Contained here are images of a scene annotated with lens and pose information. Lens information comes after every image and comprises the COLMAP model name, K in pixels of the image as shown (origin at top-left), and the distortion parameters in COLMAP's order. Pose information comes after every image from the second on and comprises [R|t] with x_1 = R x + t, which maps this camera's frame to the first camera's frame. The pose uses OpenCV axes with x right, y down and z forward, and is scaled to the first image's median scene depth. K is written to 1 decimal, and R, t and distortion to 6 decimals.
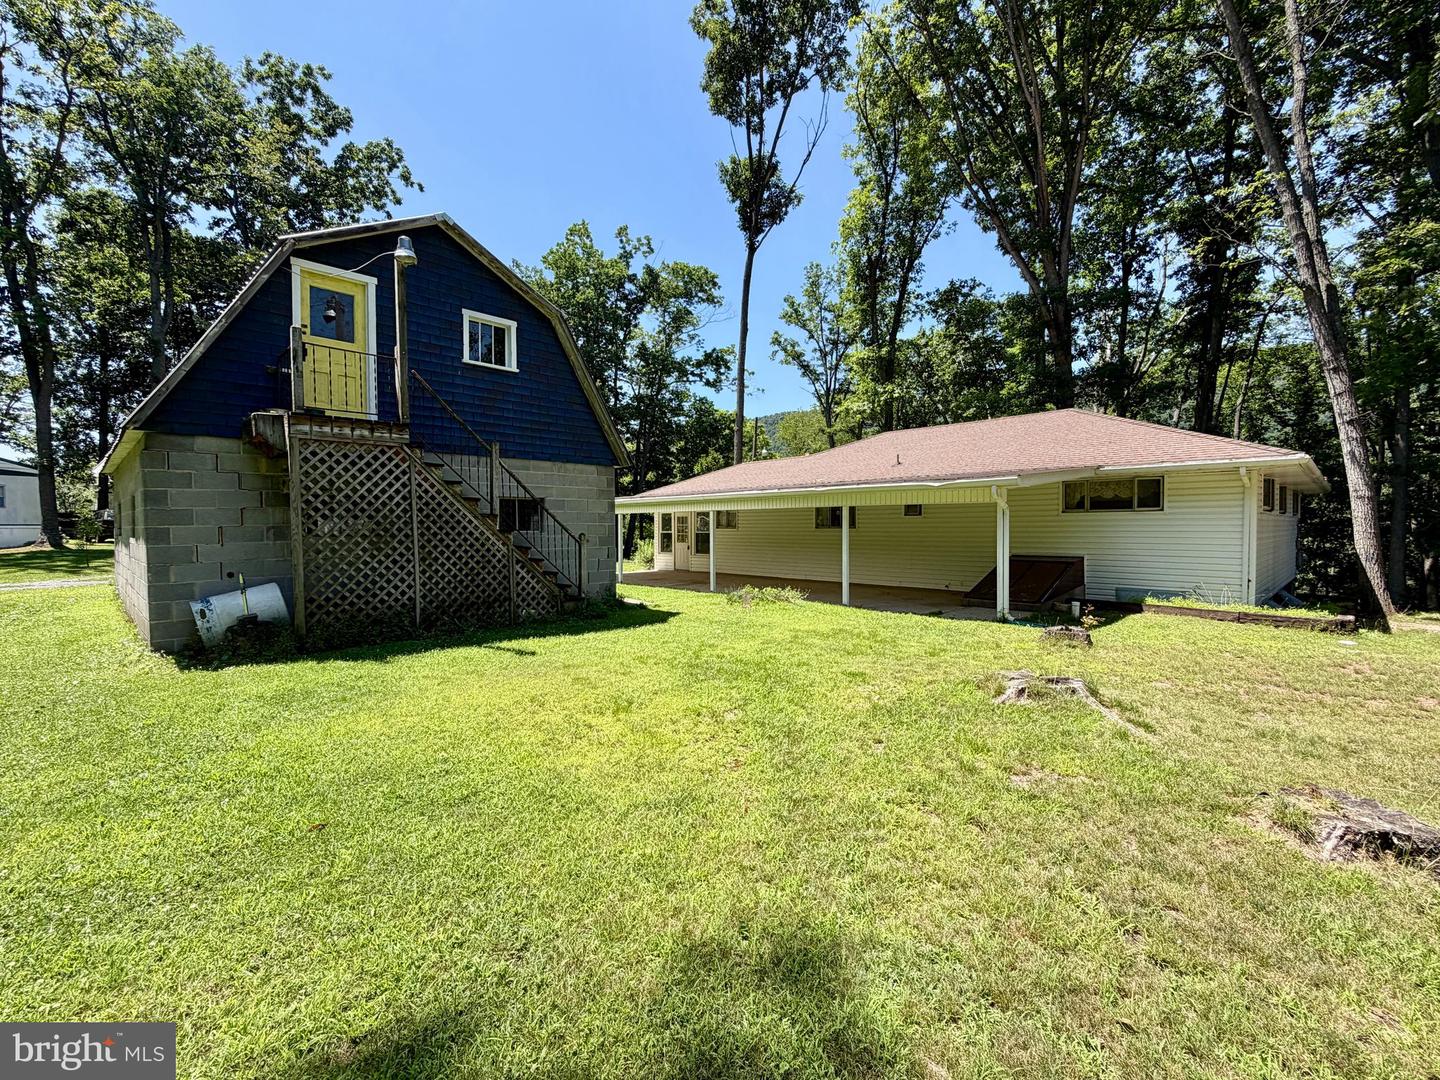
lens RADIAL K [[622.3, 0, 720.0], [0, 622.3, 540.0], [0, 0, 1]] dist [-0.012971, -0.000277]
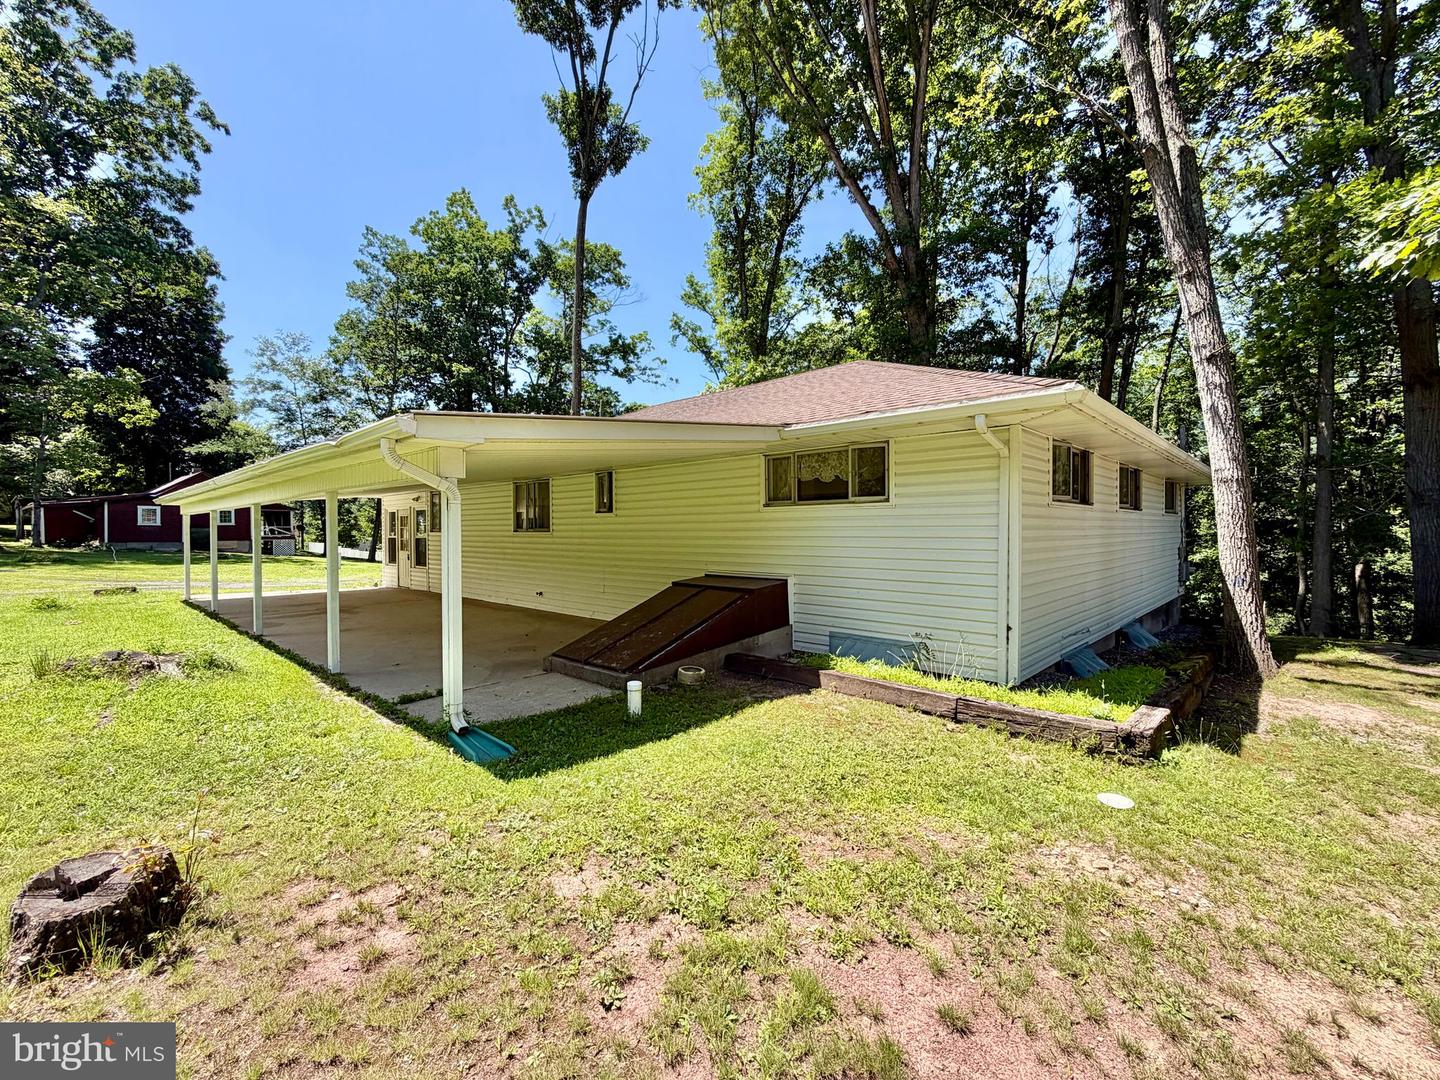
lens RADIAL K [[622.3, 0, 720.0], [0, 622.3, 540.0], [0, 0, 1]] dist [-0.012971, -0.000277]
pose [[0.998917, -0.000825, 0.046513, 0.165080], [0.000945, 0.999996, -0.002562, -0.003105], [-0.046511, 0.002603, 0.998914, 0.132248]]
